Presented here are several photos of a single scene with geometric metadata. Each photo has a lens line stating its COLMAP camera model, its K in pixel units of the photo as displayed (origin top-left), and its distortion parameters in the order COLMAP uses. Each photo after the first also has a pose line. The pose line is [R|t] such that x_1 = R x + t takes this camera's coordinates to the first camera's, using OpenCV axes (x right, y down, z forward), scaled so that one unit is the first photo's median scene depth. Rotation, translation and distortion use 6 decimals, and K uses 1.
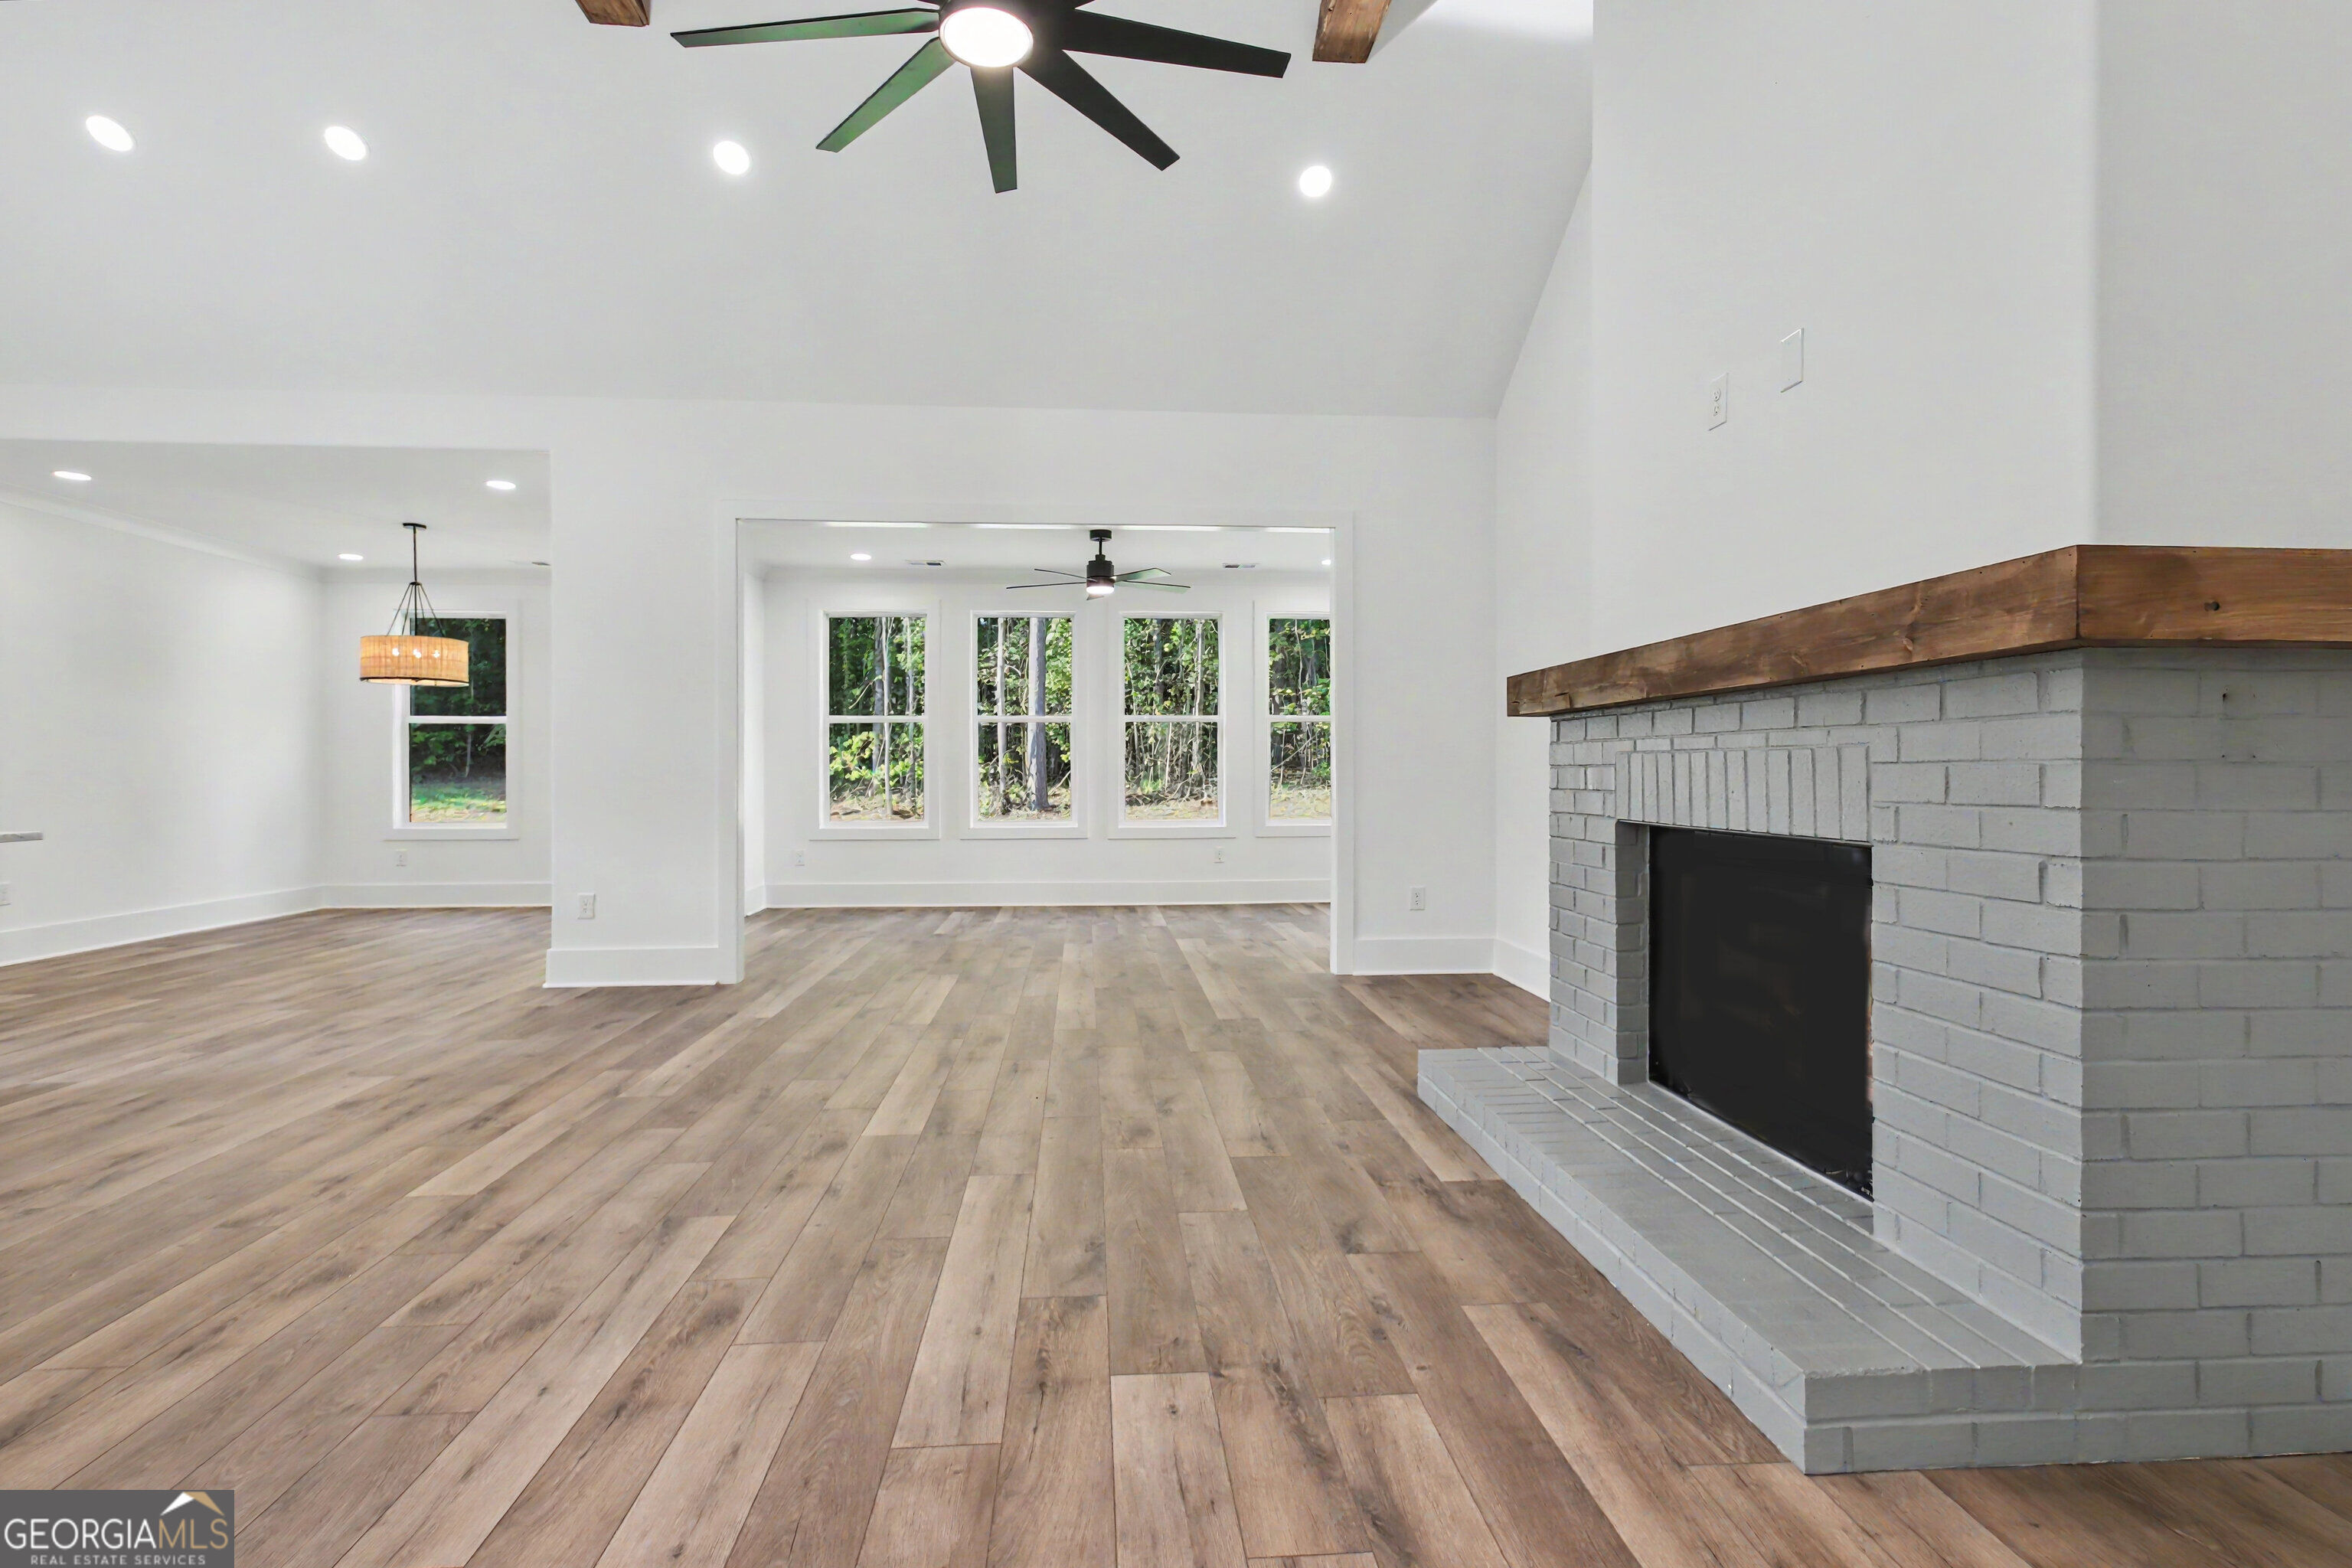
lens RADIAL K [[1120.6, 0, 1178.4], [0, 1120.6, 769.2], [0, 0, 1]] dist [0.004095, -0.000133]
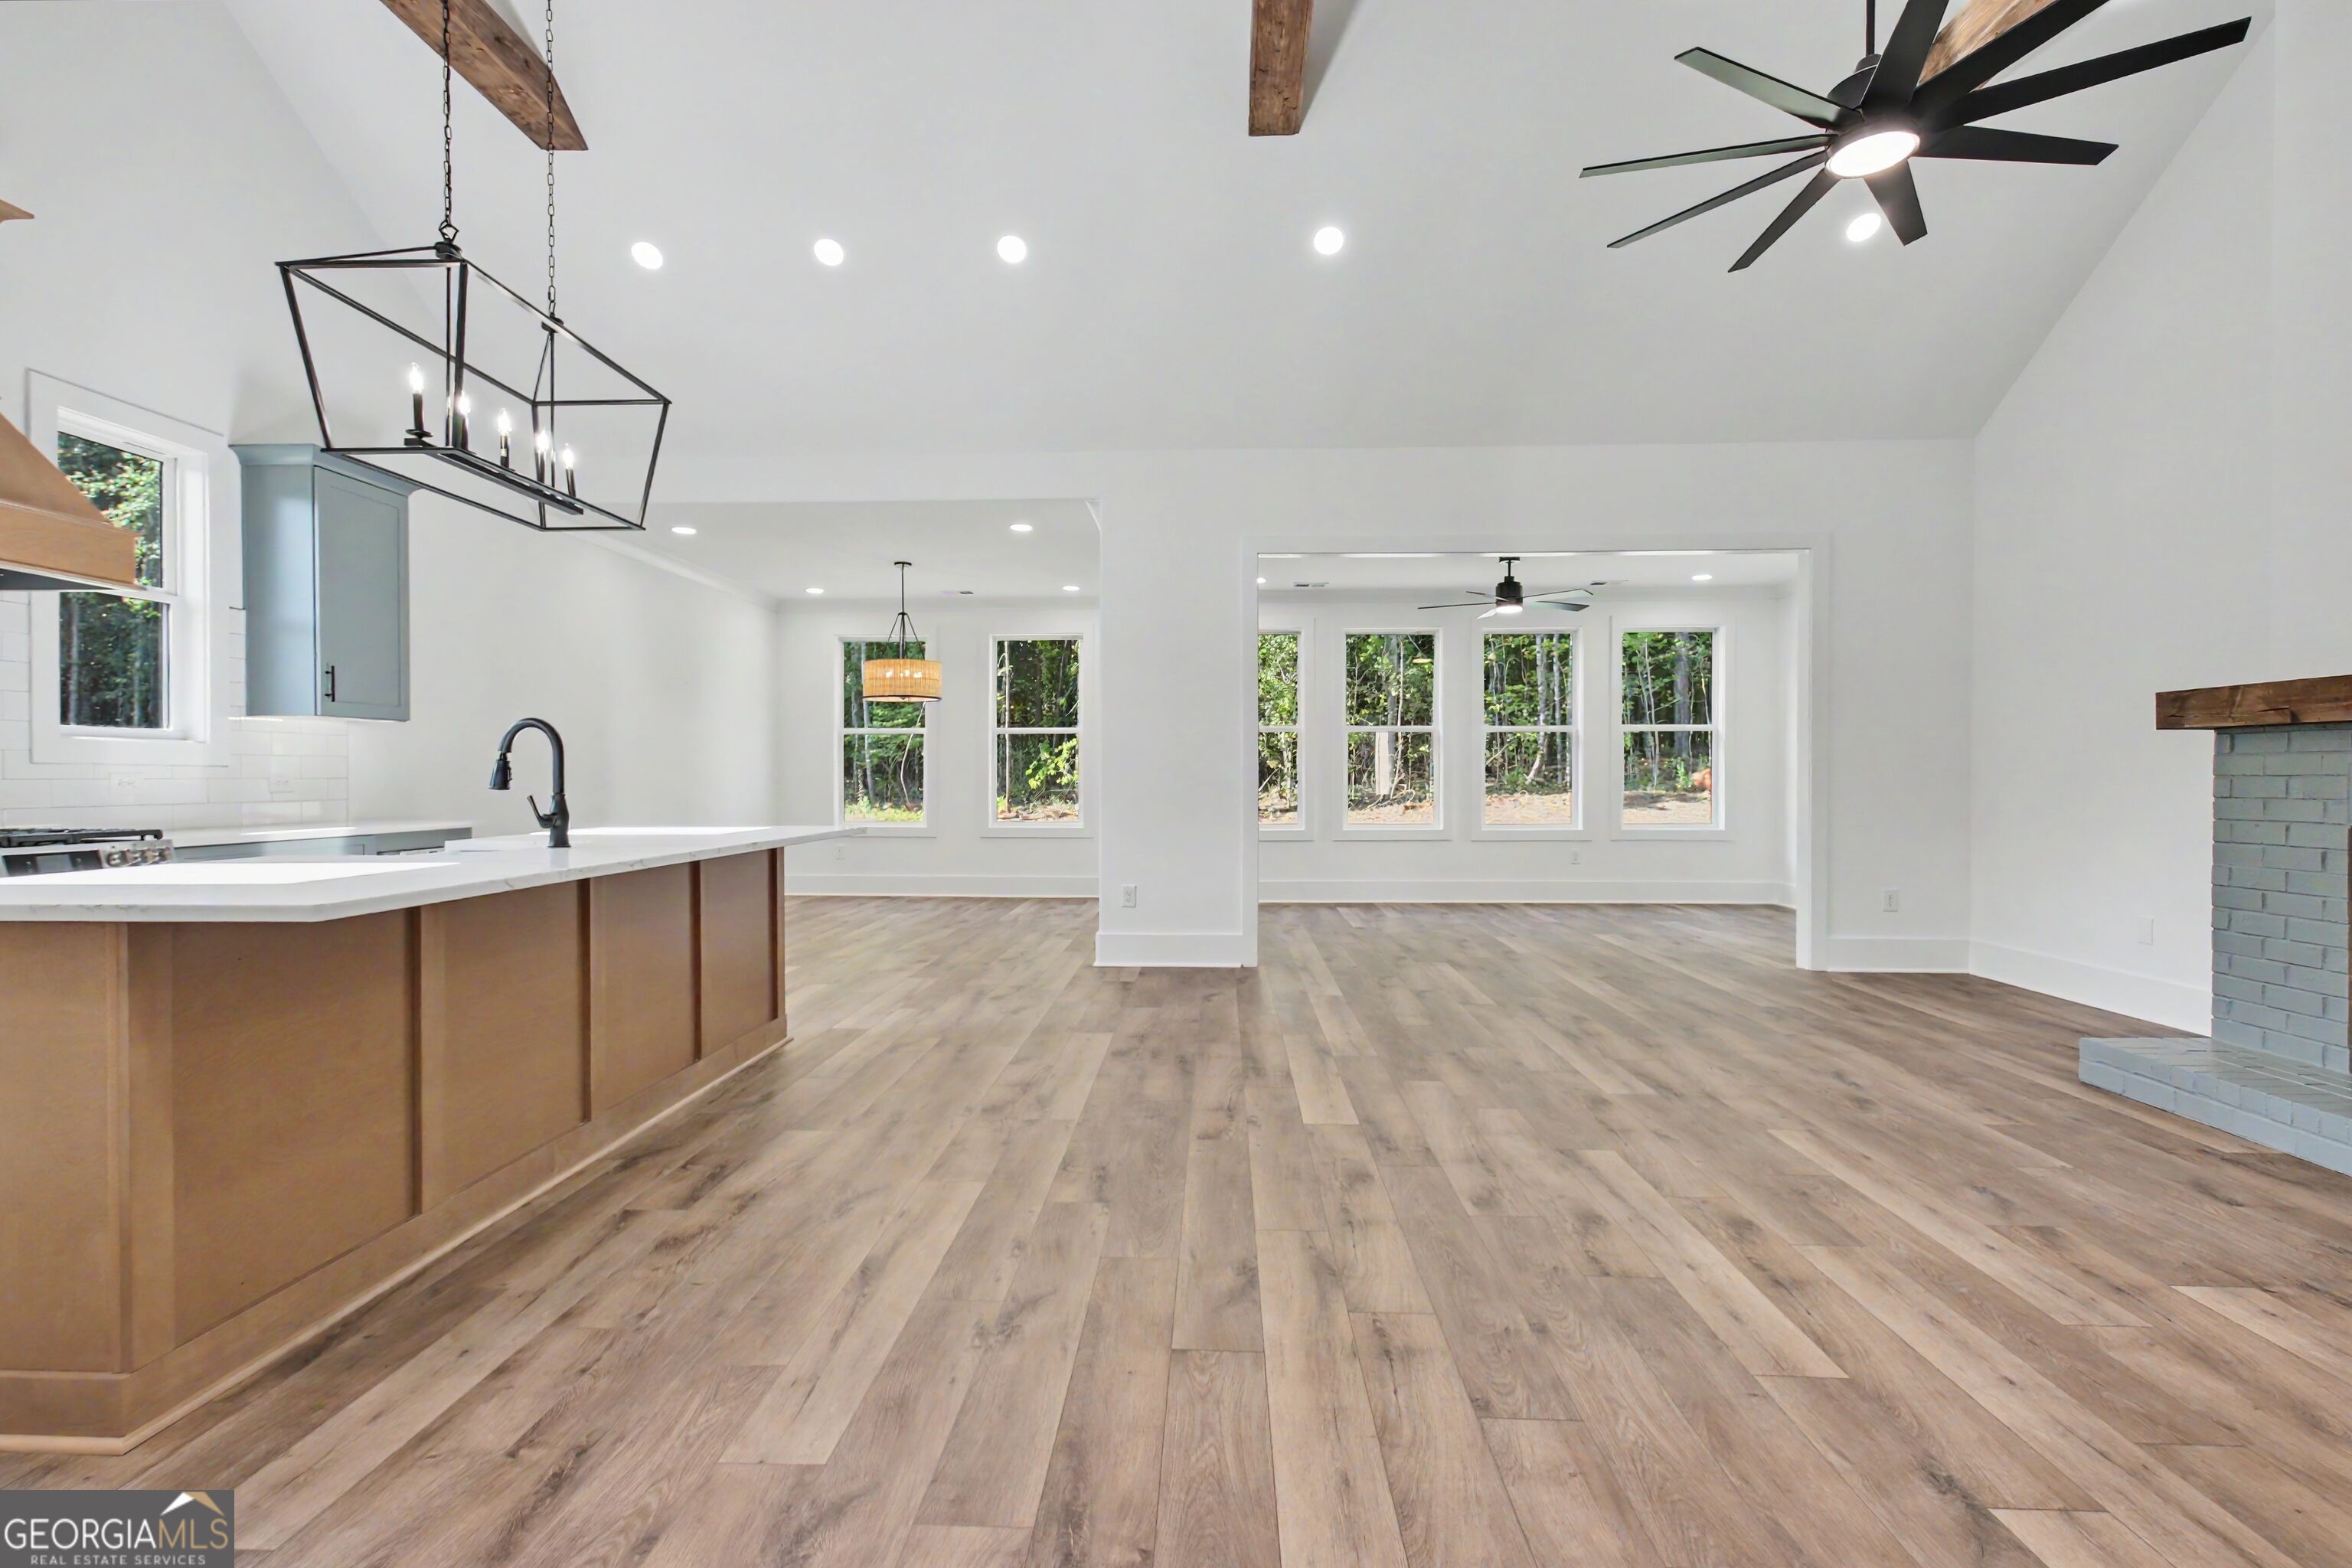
lens RADIAL K [[1095.6, 0, 1167.6], [0, 1095.6, 776.4], [0, 0, 1]] dist [0.006045, -0.000442]
pose [[0.991904, 0.001775, -0.126979, -0.603729], [-0.001474, 0.999996, 0.002470, -0.004025], [0.126983, -0.002263, 0.991902, -0.189322]]
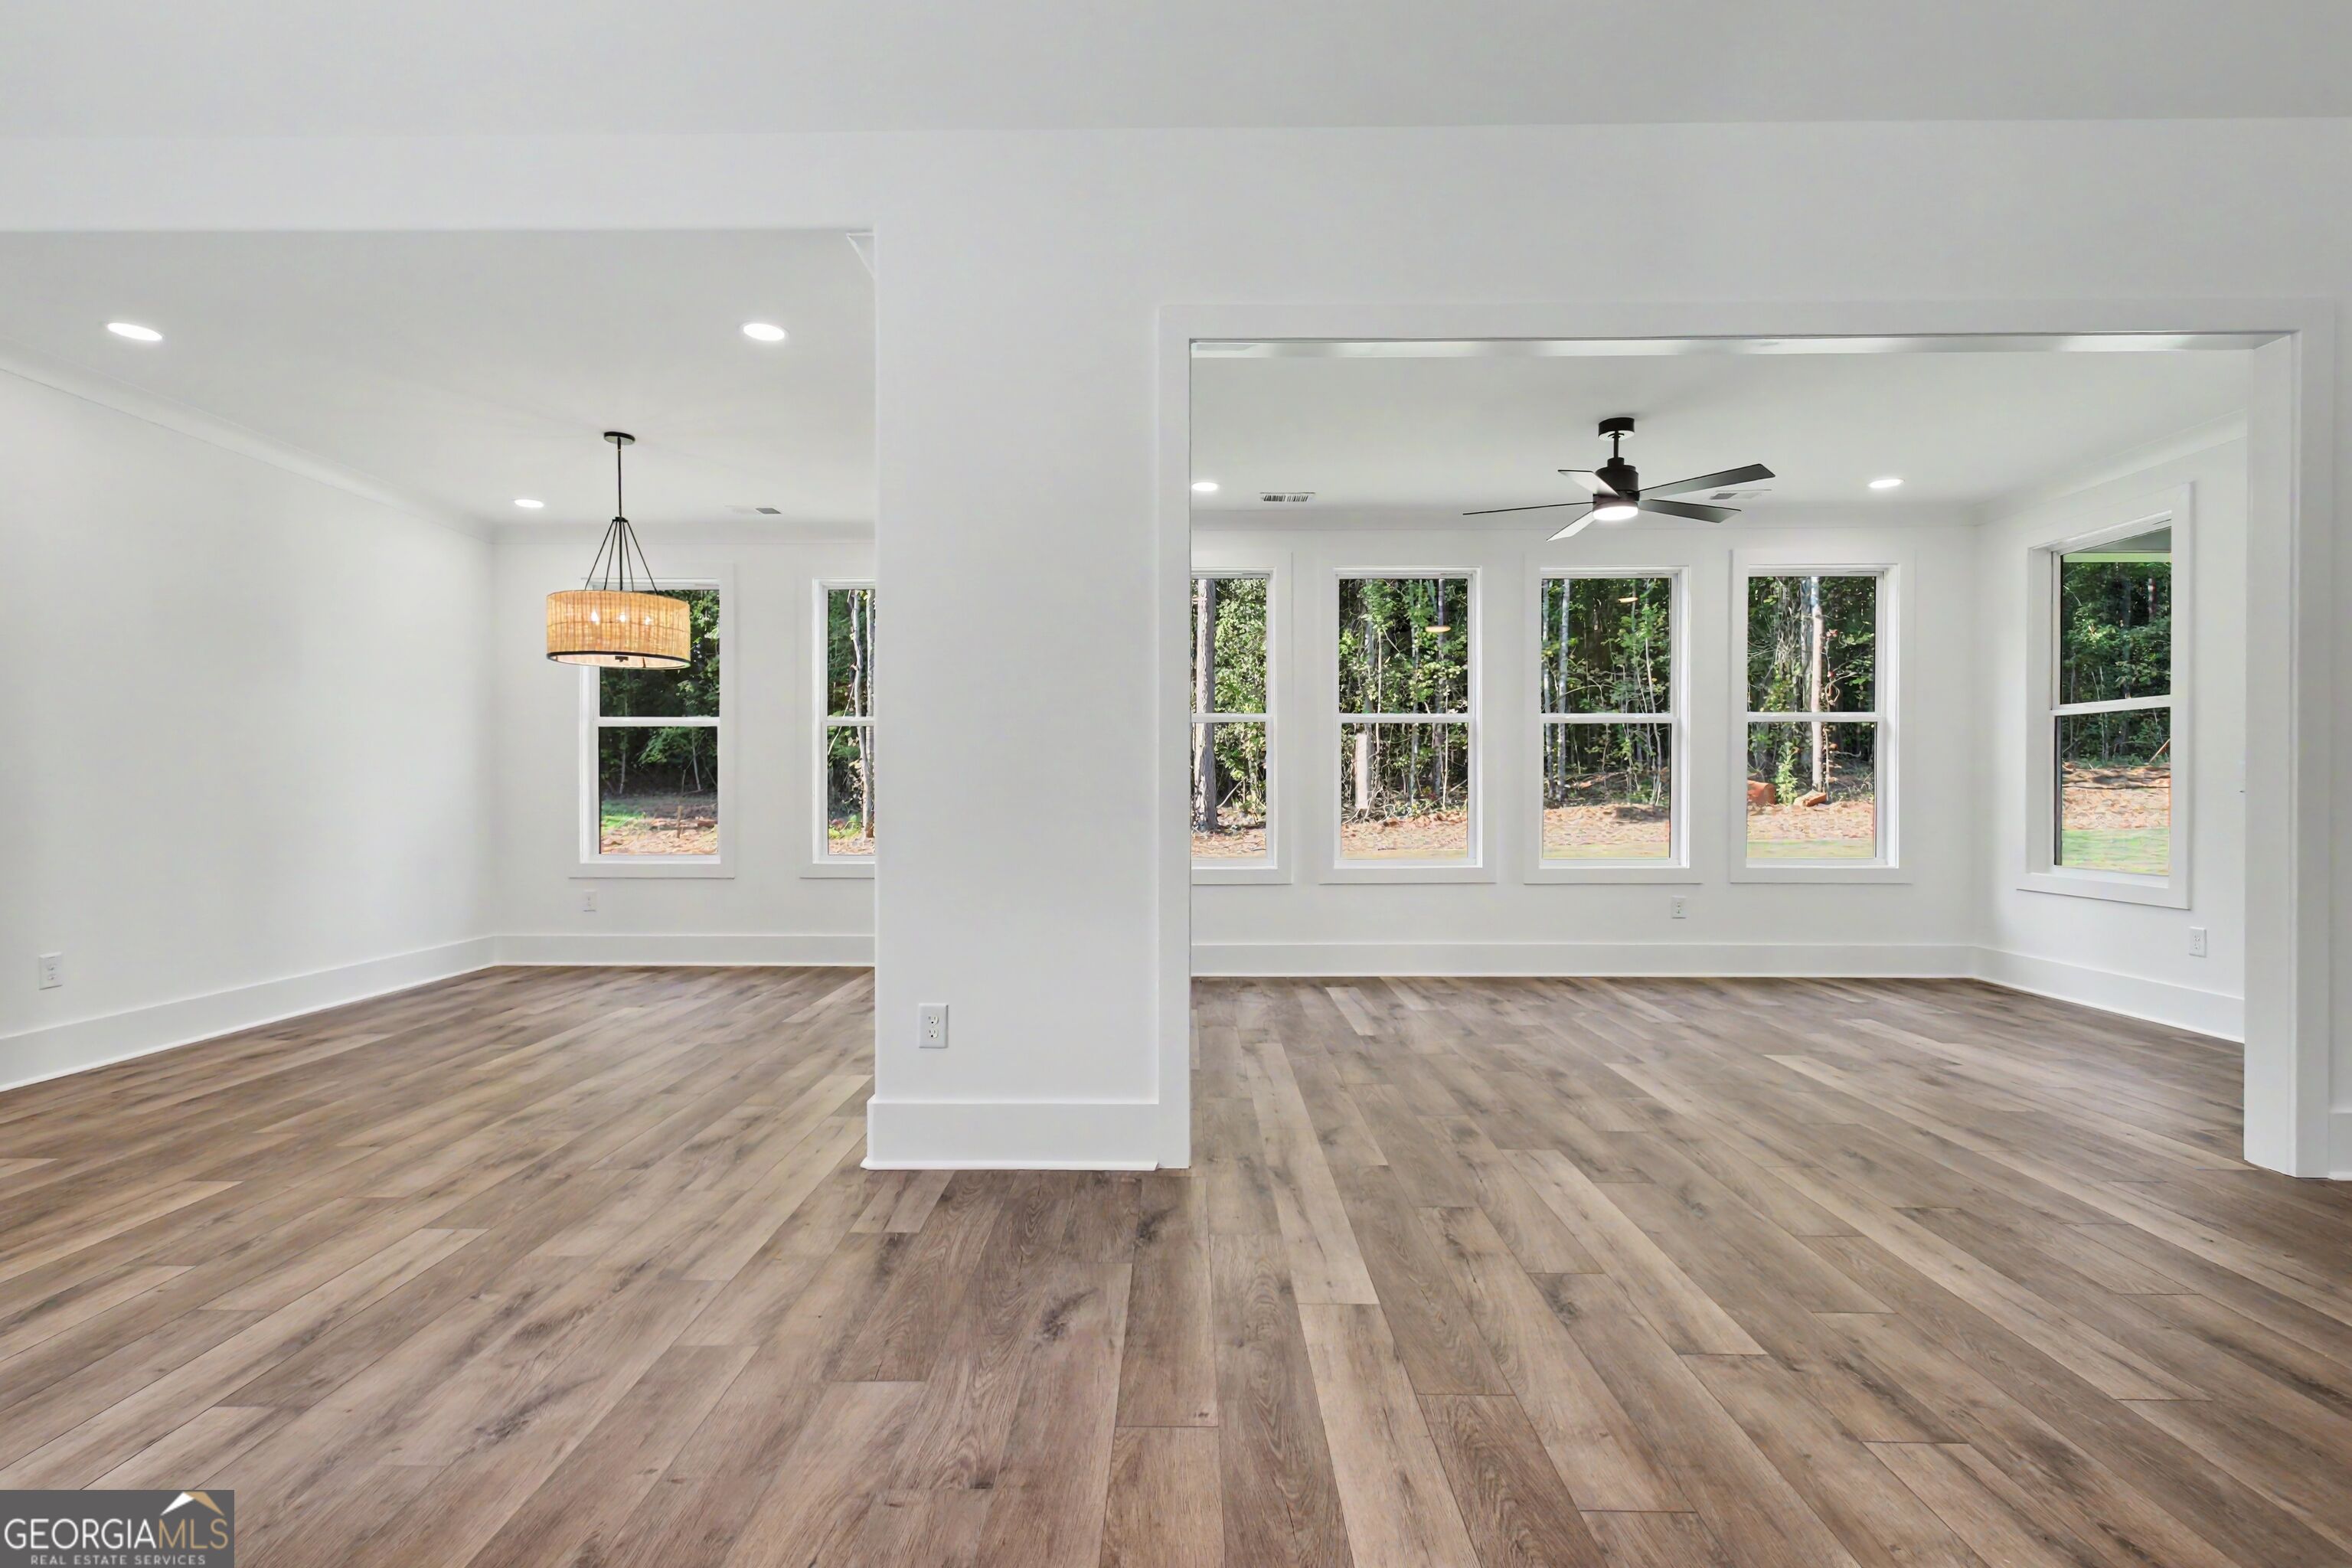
lens RADIAL K [[1095.5, 0, 1170.5], [0, 1095.5, 792.2], [0, 0, 1]] dist [0.006974, -0.000275]
pose [[0.995537, 0.002374, -0.094345, -0.617596], [-0.001930, 0.999987, 0.004790, 0.000614], [0.094356, -0.004587, 0.995528, 0.792473]]
